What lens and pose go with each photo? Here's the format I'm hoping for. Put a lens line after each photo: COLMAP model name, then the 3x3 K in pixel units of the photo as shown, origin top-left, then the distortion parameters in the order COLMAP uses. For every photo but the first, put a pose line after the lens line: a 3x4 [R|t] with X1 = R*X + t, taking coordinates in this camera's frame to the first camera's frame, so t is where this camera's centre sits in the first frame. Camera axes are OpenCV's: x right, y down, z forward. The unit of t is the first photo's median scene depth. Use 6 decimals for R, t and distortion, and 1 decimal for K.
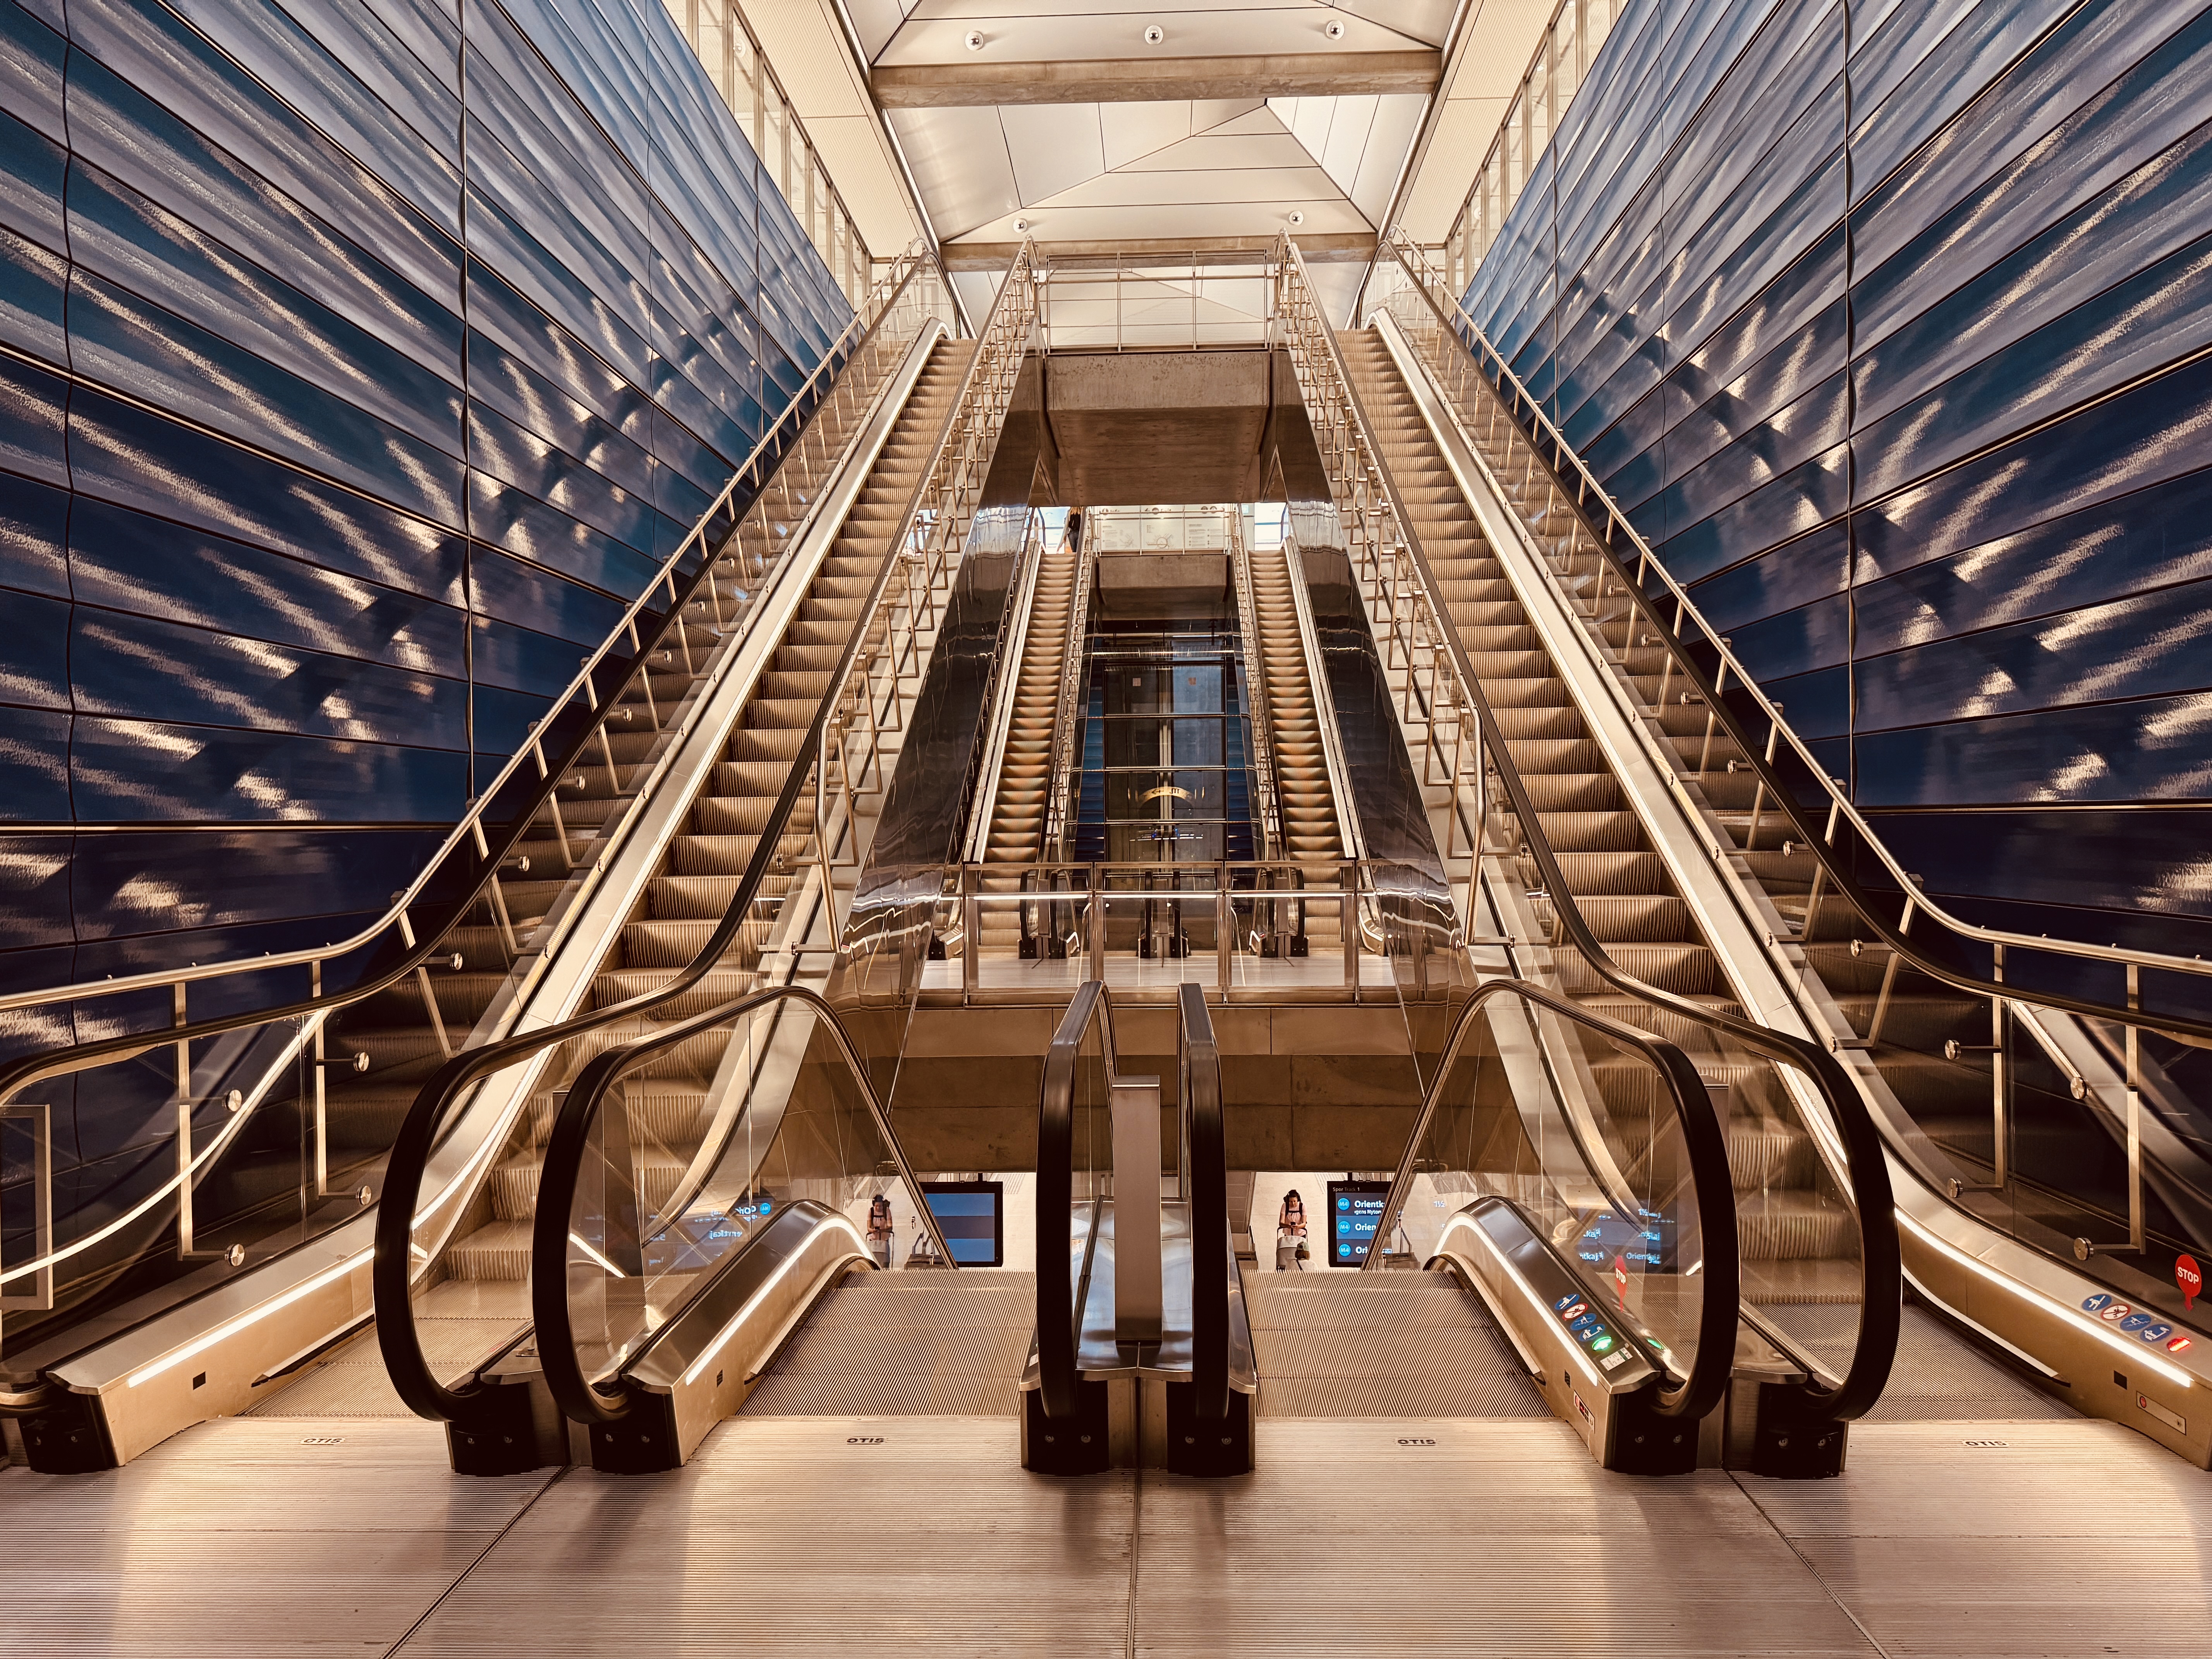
lens RADIAL K [[1543.3, 0, 1106.0], [0, 1543.3, 829.5], [0, 0, 1]] dist [0.190715, -0.338122]
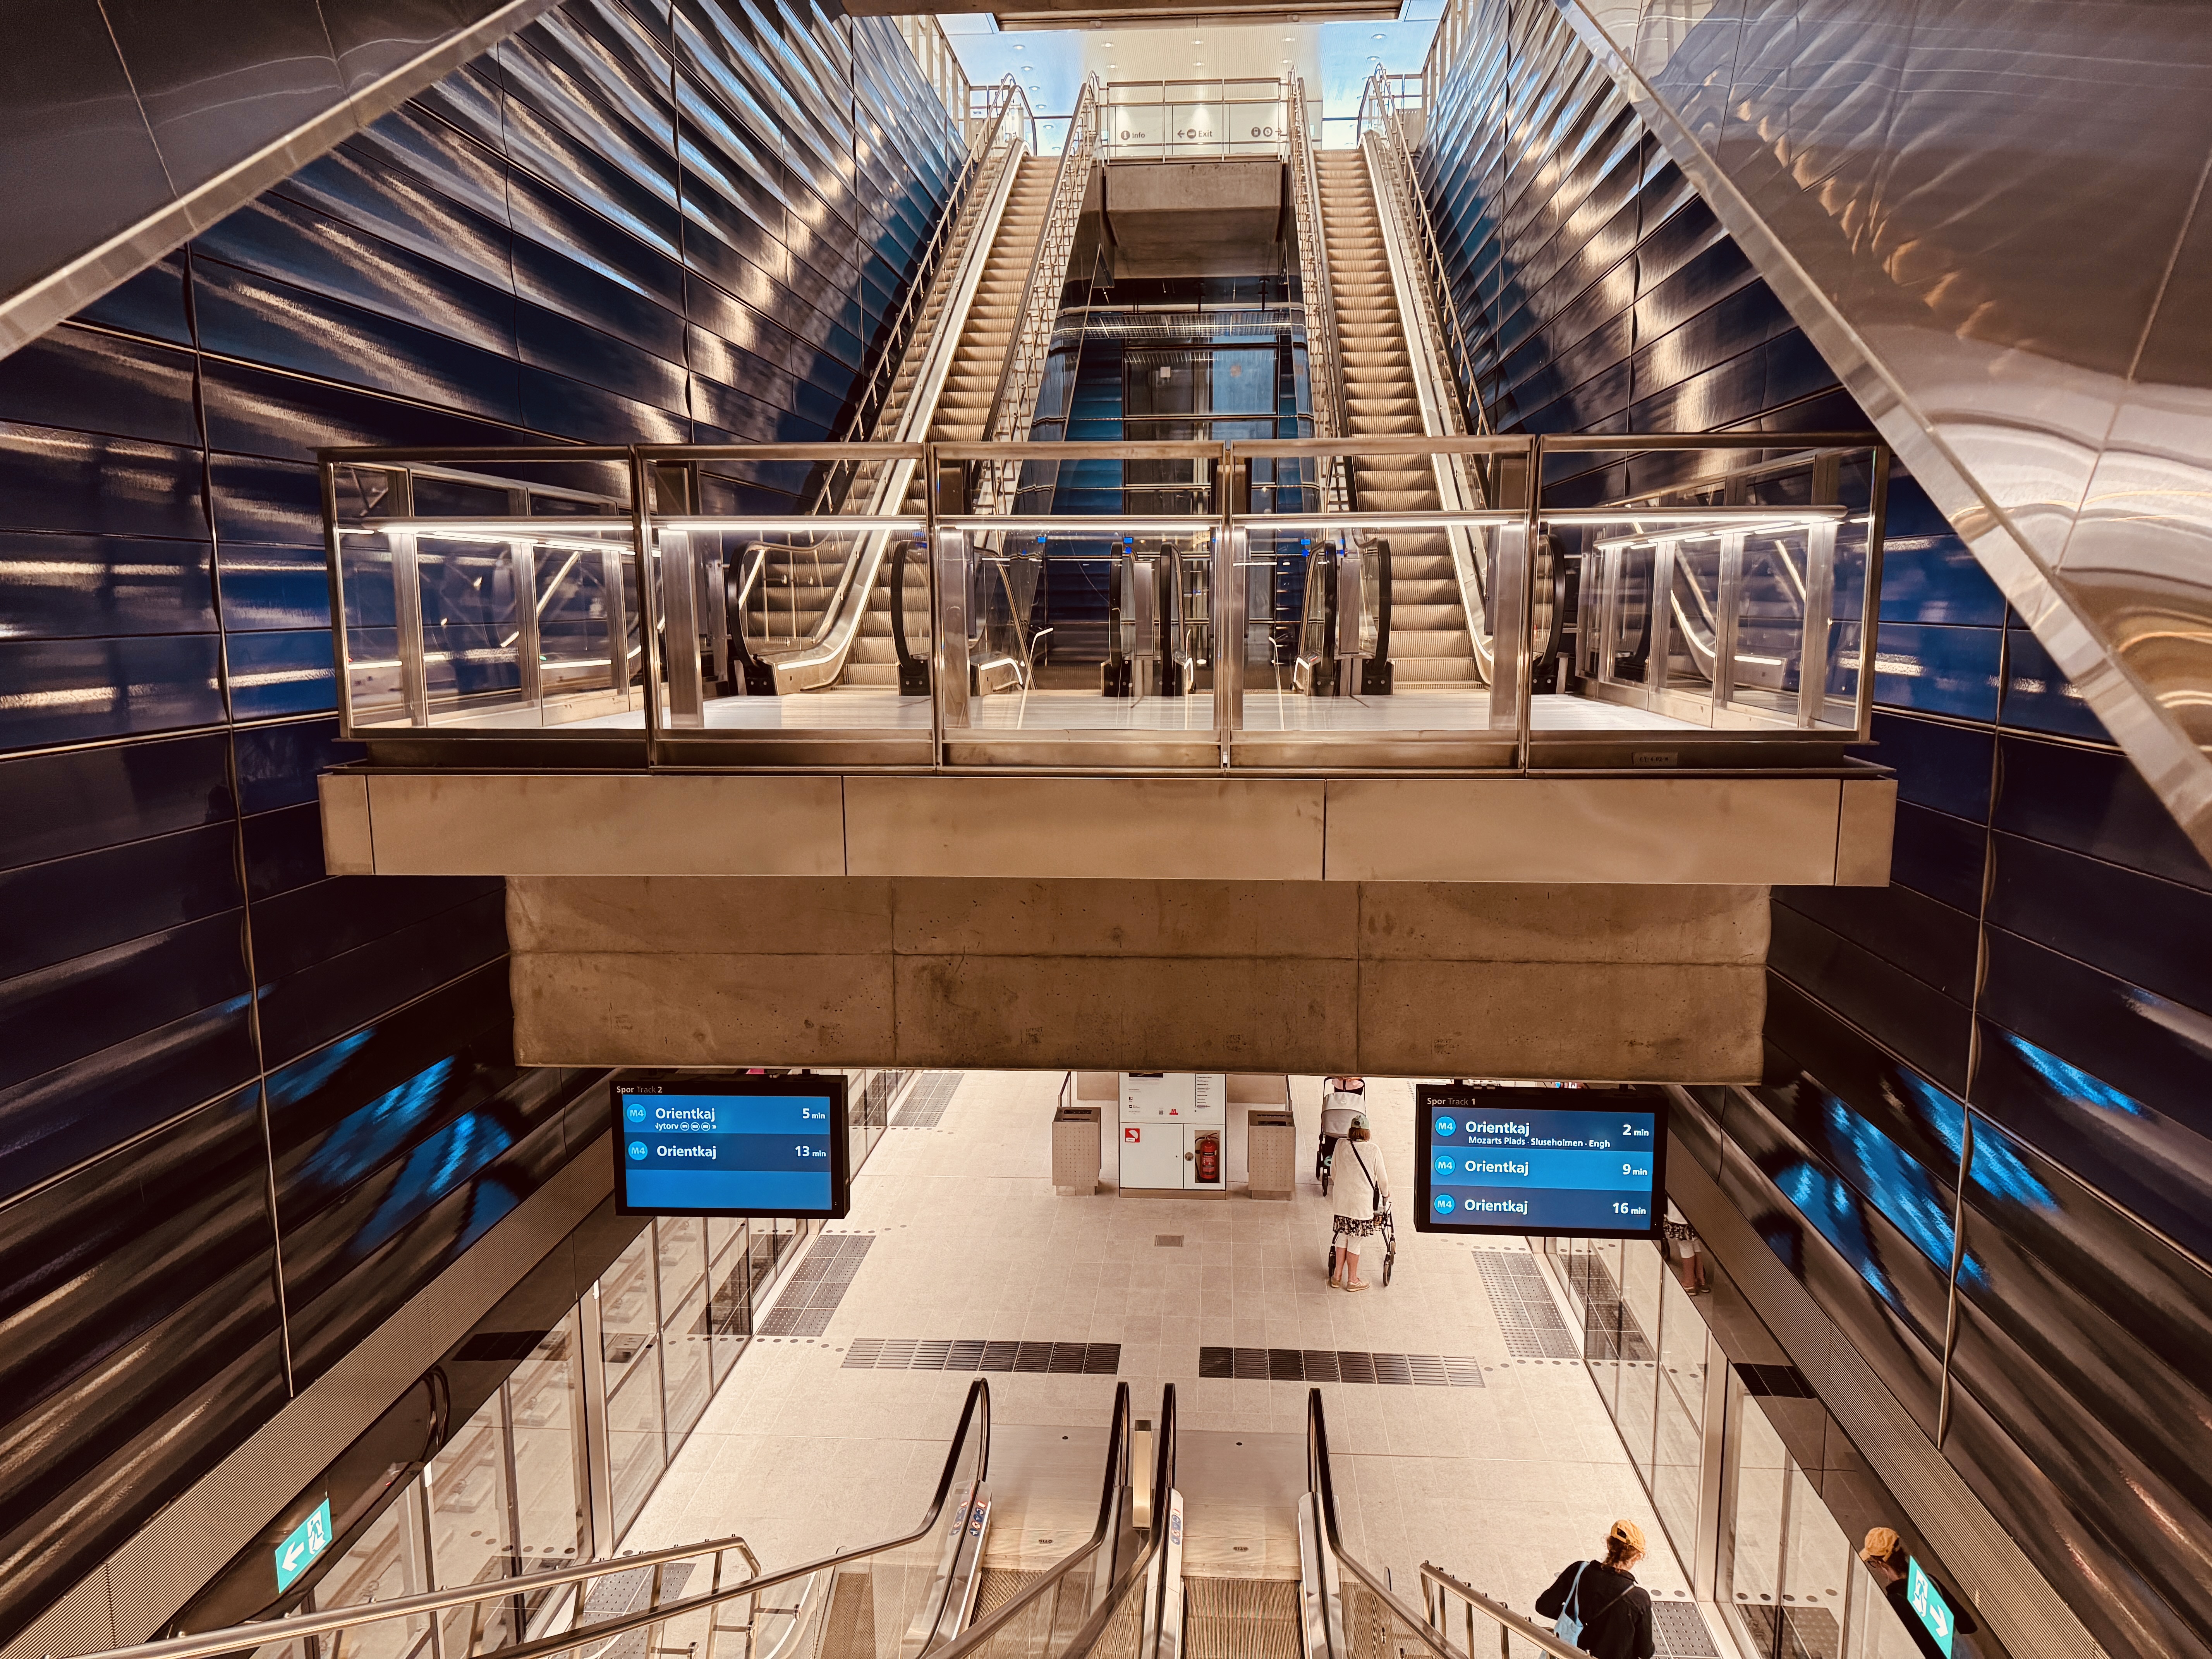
lens RADIAL K [[1543.3, 0, 1106.0], [0, 1543.3, 829.5], [0, 0, 1]] dist [0.190715, -0.338122]
pose [[0.999392, 0.011538, -0.032905, 0.042536], [-0.006644, 0.989389, 0.145137, 0.047822], [0.034230, -0.144830, 0.988864, 0.408854]]
